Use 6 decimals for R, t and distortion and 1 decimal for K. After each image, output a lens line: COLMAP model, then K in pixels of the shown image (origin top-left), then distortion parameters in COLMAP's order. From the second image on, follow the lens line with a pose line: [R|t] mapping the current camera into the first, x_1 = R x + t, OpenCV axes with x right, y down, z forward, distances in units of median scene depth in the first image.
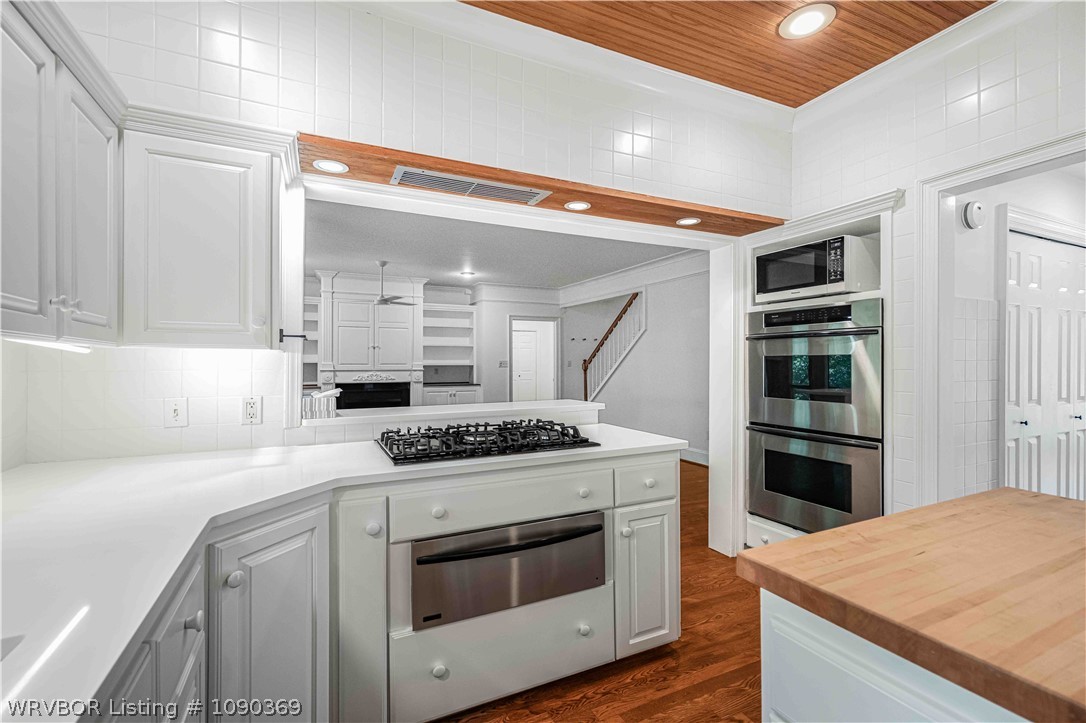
lens RADIAL K [[484.9, 0, 541.7], [0, 484.9, 357.9], [0, 0, 1]] dist [0.010685, 0.001296]
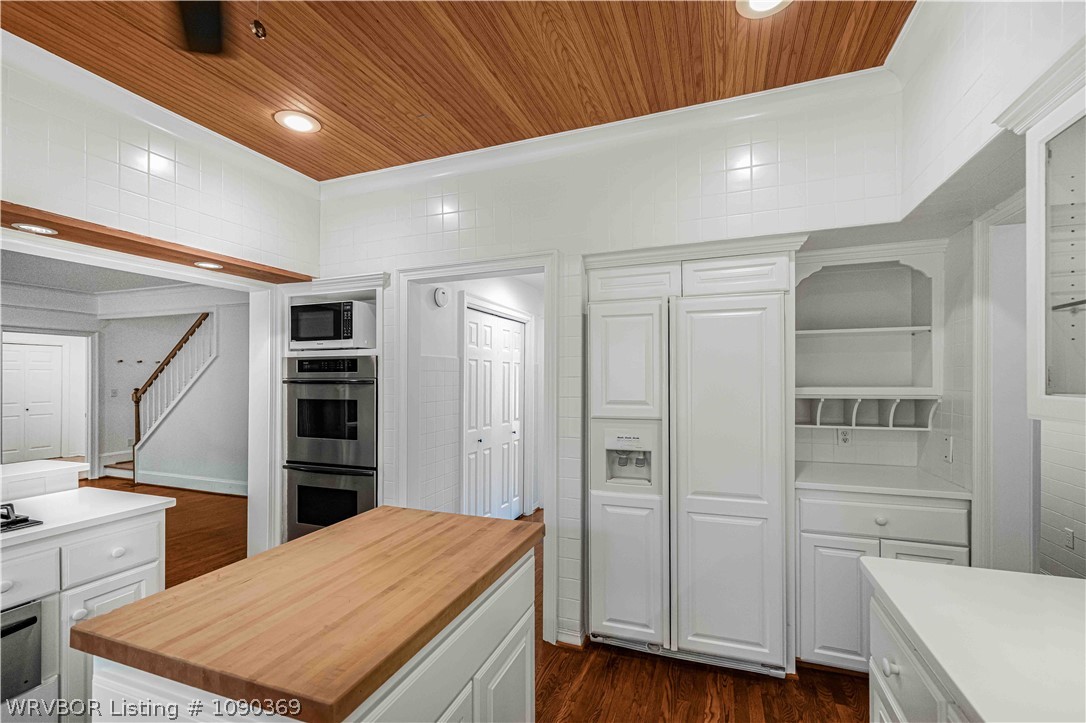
lens RADIAL K [[484.9, 0, 529.0], [0, 484.9, 377.3], [0, 0, 1]] dist [0.010685, 0.001296]
pose [[0.732071, 0.000198, 0.681228, 0.102781], [0.005444, 0.999966, -0.006140, -0.044722], [-0.681206, 0.008204, 0.732046, -0.149445]]
